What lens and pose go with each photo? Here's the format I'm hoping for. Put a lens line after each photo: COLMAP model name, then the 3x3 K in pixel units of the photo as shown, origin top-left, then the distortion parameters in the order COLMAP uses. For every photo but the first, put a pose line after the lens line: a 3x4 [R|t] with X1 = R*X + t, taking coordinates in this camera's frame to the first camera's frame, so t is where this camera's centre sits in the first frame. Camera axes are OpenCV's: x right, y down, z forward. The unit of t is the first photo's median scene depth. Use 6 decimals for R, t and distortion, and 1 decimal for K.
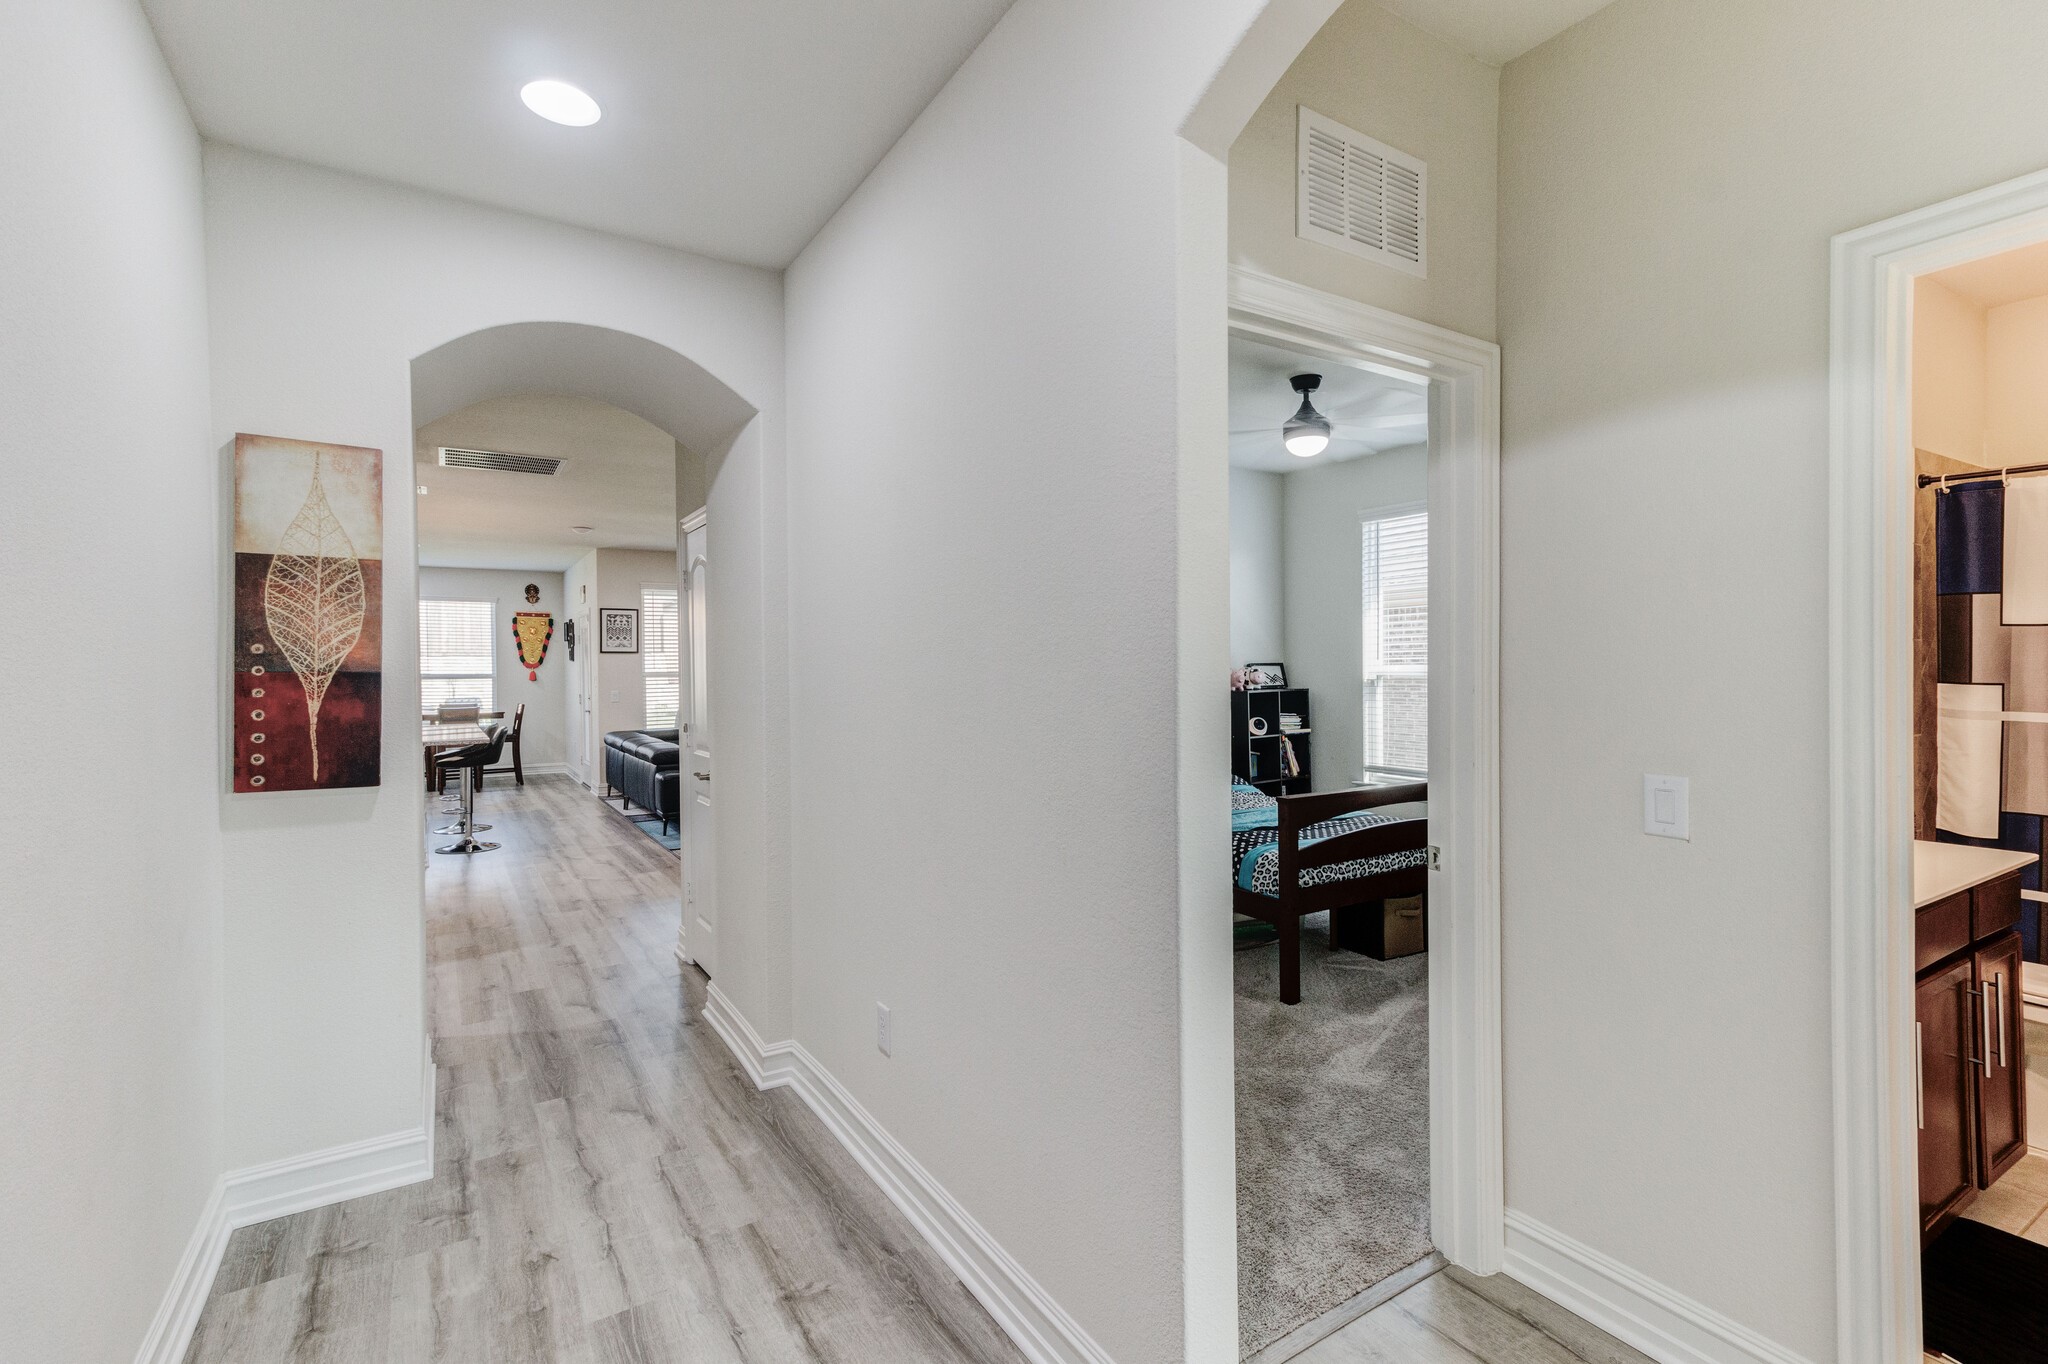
lens RADIAL K [[932.7, 0, 1020.0], [0, 932.7, 674.0], [0, 0, 1]] dist [0.022473, 0.001441]
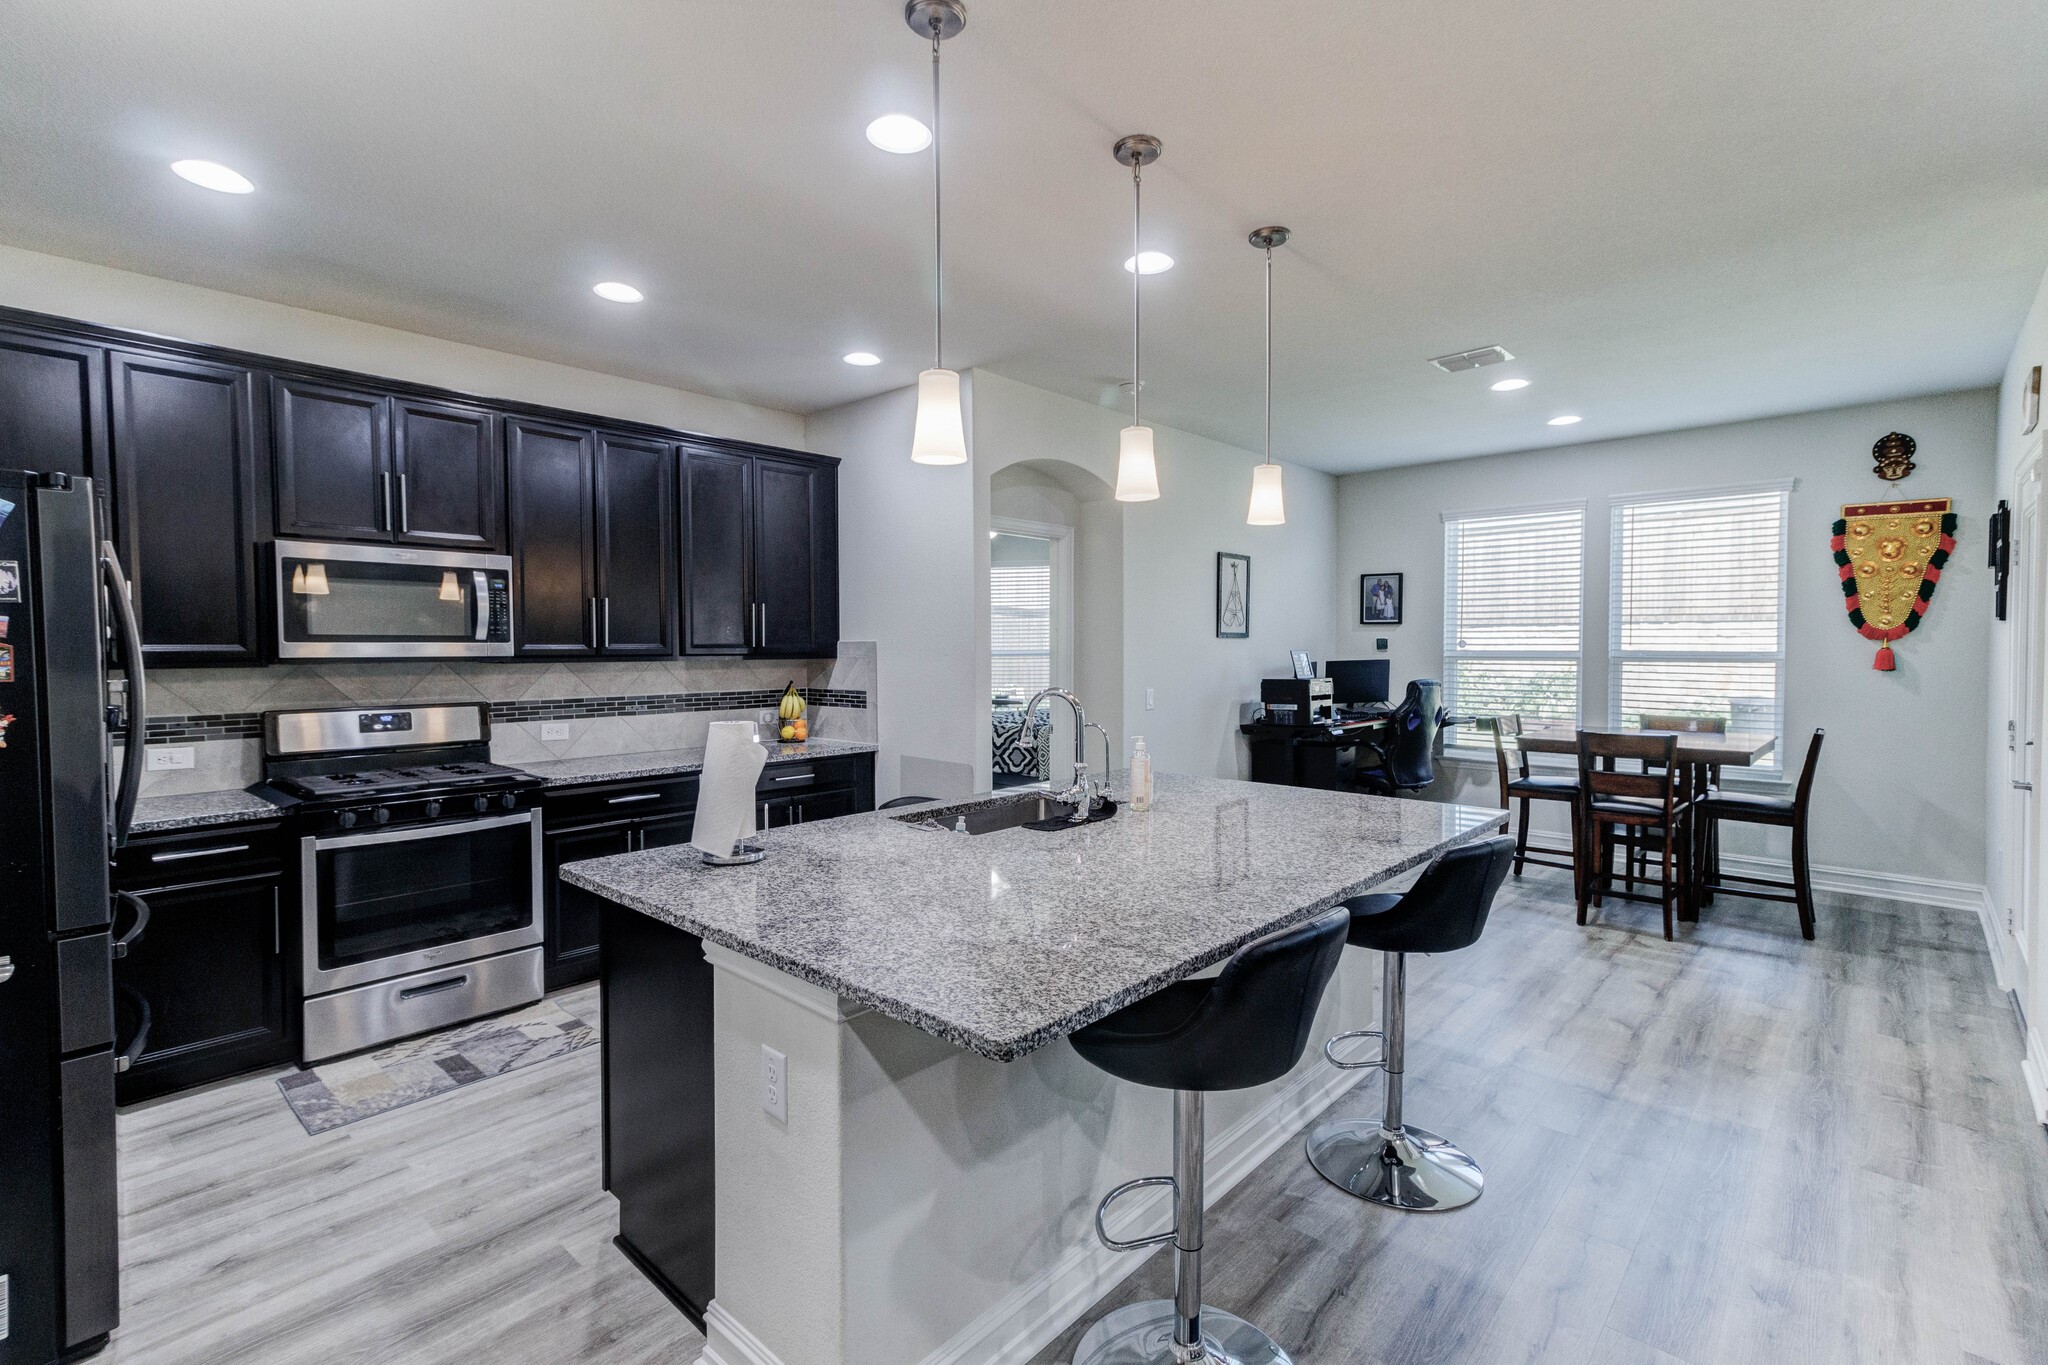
lens RADIAL K [[932.7, 0, 1020.0], [0, 932.7, 674.5], [0, 0, 1]] dist [0.022473, 0.001441]
pose [[0.259958, 0.038987, -0.964833, -0.238168], [-0.007289, 0.999235, 0.038413, -0.004728], [0.965592, -0.002953, 0.260043, 0.580159]]
